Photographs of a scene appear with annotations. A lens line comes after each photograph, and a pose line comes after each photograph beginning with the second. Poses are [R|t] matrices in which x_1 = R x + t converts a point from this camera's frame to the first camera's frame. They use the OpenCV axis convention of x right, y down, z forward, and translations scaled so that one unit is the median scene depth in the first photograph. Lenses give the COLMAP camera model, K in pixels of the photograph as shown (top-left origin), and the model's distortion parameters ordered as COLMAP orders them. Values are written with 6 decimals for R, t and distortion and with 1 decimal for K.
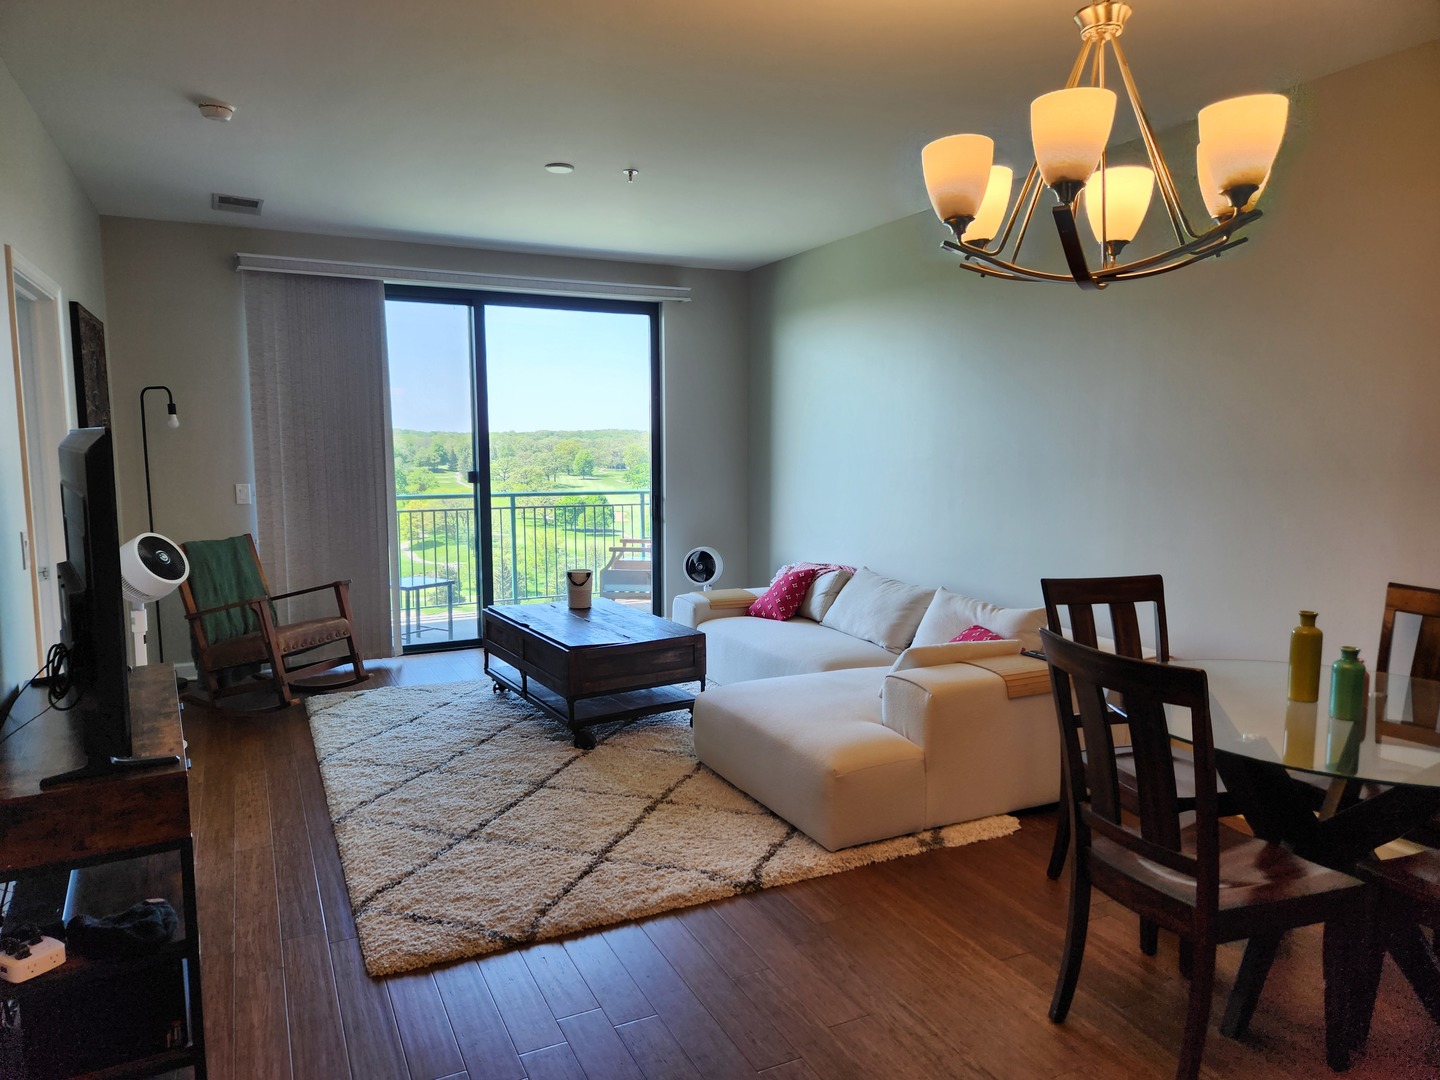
lens RADIAL K [[965.2, 0, 720.0], [0, 965.2, 540.0], [0, 0, 1]] dist [0.065562, -0.056640]
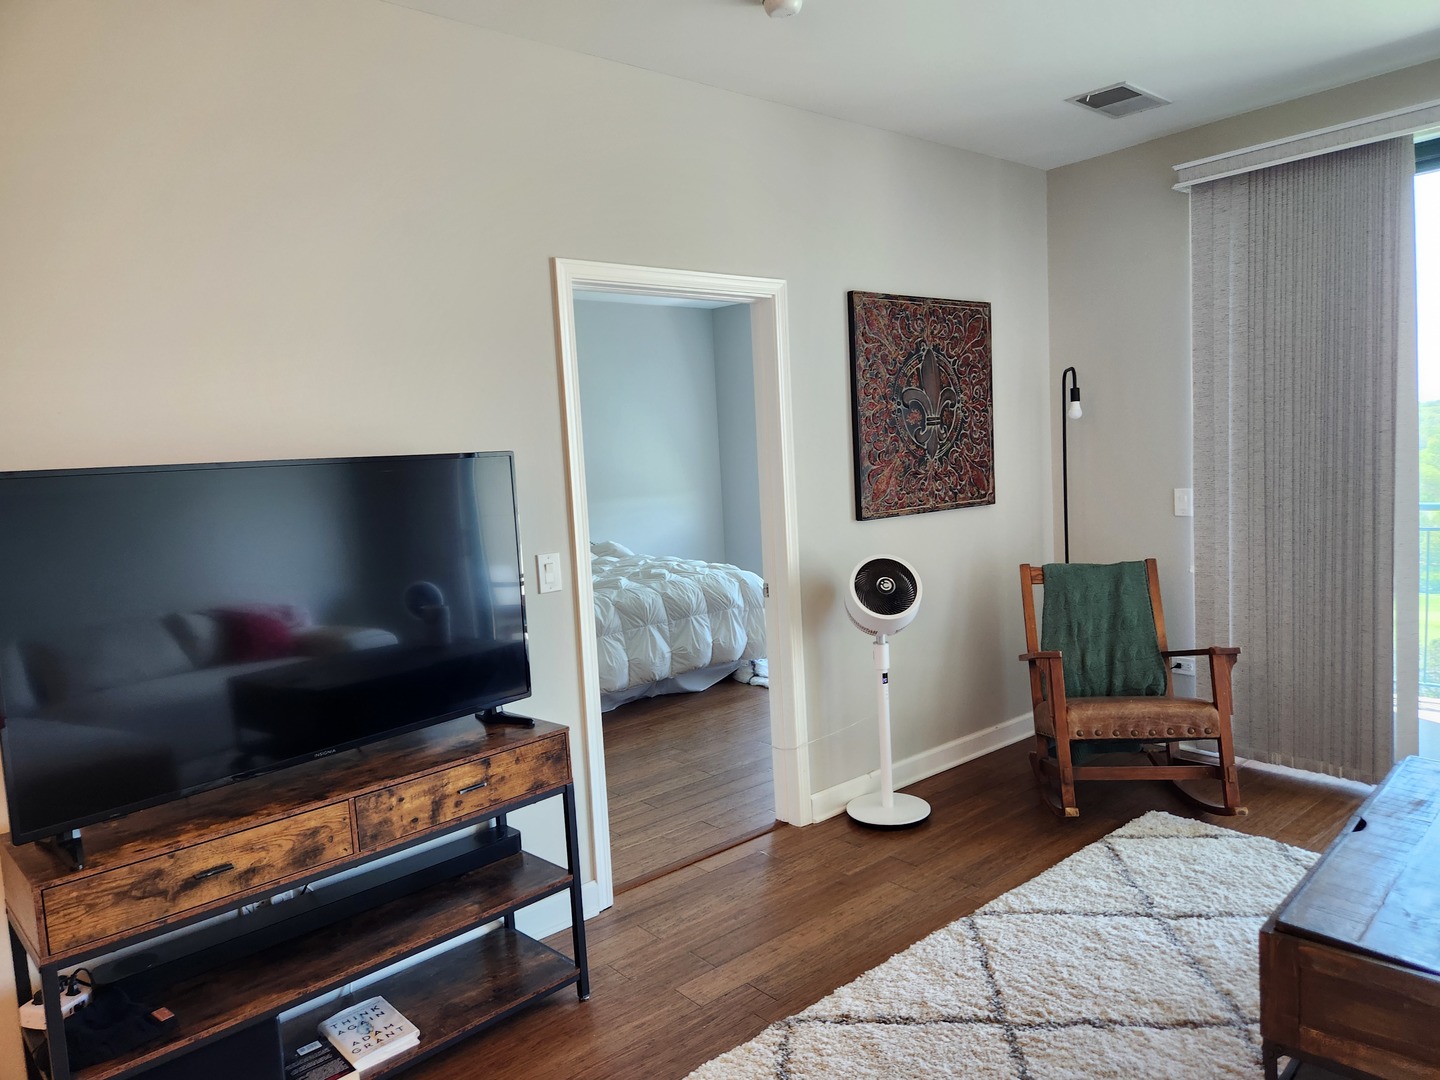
lens RADIAL K [[965.2, 0, 720.0], [0, 965.2, 540.0], [0, 0, 1]] dist [0.065562, -0.056640]
pose [[0.245431, 0.074149, -0.966574, 0.139638], [-0.051700, 0.996653, 0.063329, -0.050818], [0.968034, 0.034429, 0.248443, 0.522207]]
